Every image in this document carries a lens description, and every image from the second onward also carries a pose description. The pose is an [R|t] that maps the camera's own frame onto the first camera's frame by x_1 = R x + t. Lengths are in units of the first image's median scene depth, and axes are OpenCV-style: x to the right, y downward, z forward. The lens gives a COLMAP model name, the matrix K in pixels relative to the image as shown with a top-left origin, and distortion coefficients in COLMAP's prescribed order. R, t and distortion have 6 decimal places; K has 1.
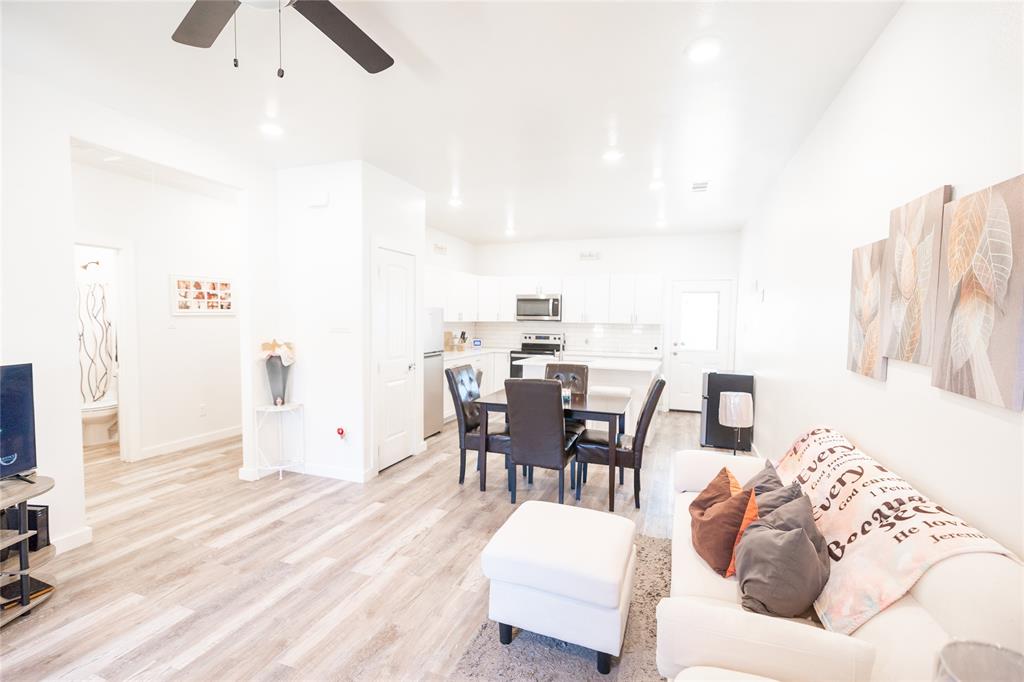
lens RADIAL K [[456.3, 0, 506.9], [0, 456.3, 340.5], [0, 0, 1]] dist [0.005441, 0.000229]
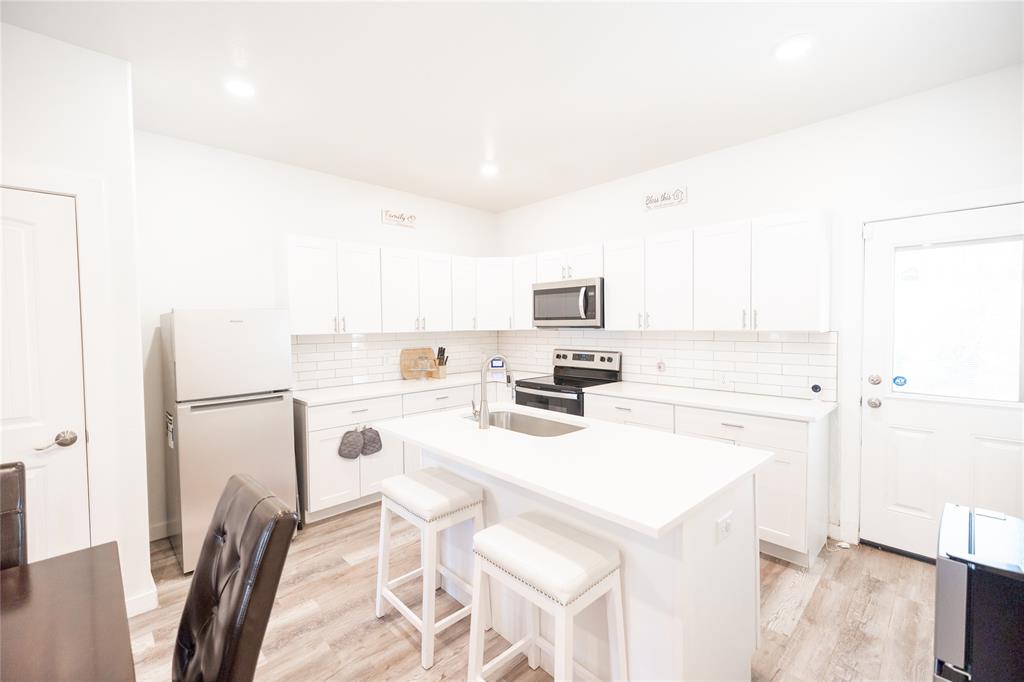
lens RADIAL K [[430.8, 0, 502.7], [0, 430.8, 337.6], [0, 0, 1]] dist [0.004563, 0.000880]
pose [[0.901144, -0.008715, -0.433432, 0.440747], [0.001042, 0.999839, -0.017936, -0.042509], [0.433519, 0.015711, 0.901008, 0.951117]]
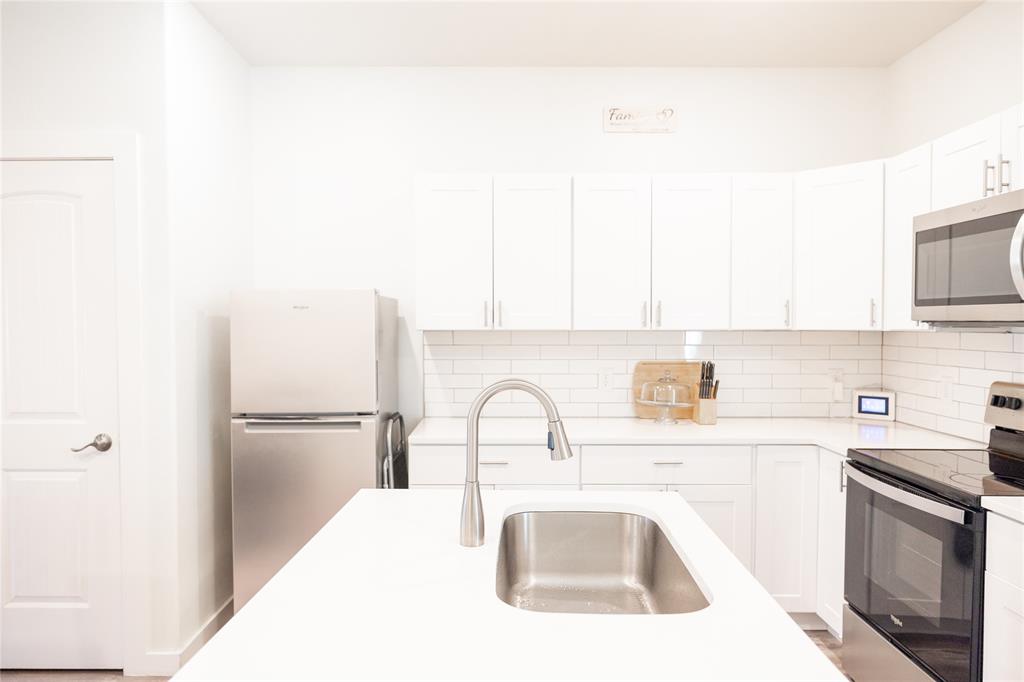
lens RADIAL K [[686.3, 0, 505.3], [0, 686.3, 340.0], [0, 0, 1]] dist [0.006357, 0.000265]
pose [[0.347591, 0.011331, -0.937578, 0.554104], [-0.040452, 0.999177, -0.002921, -0.052460], [0.936773, 0.038942, 0.347763, 1.328451]]
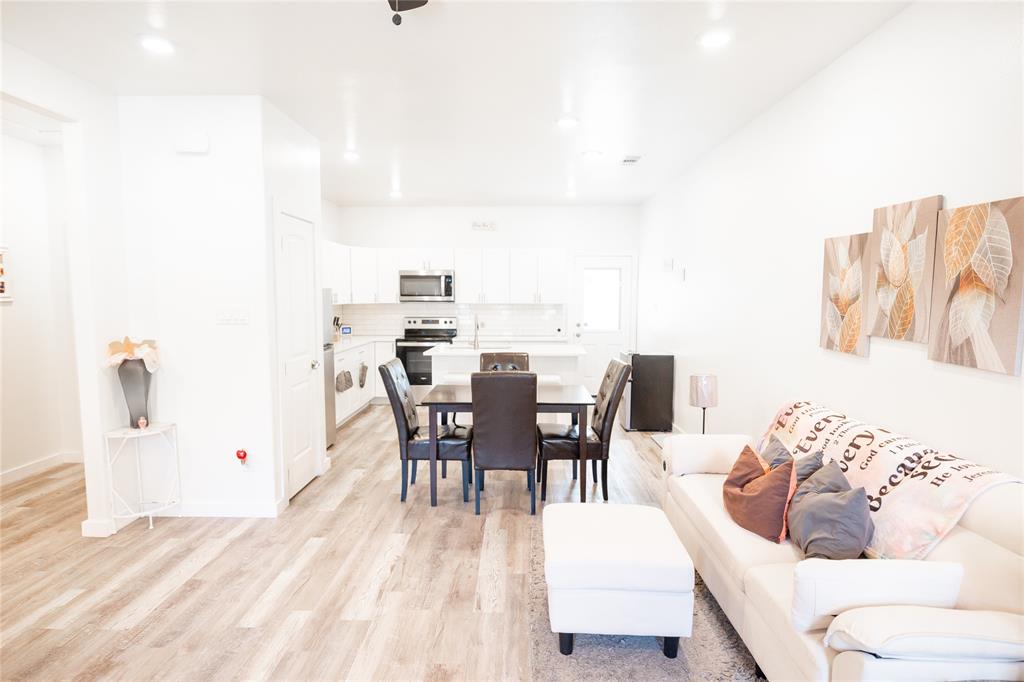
lens RADIAL K [[548.9, 0, 507.6], [0, 548.9, 339.5], [0, 0, 1]] dist [-0.000022, -0.001482]
pose [[0.943809, -0.037714, 0.328333, -0.242914], [0.026879, 0.998936, 0.037478, -0.015374], [-0.329397, -0.026547, 0.943818, -0.004015]]
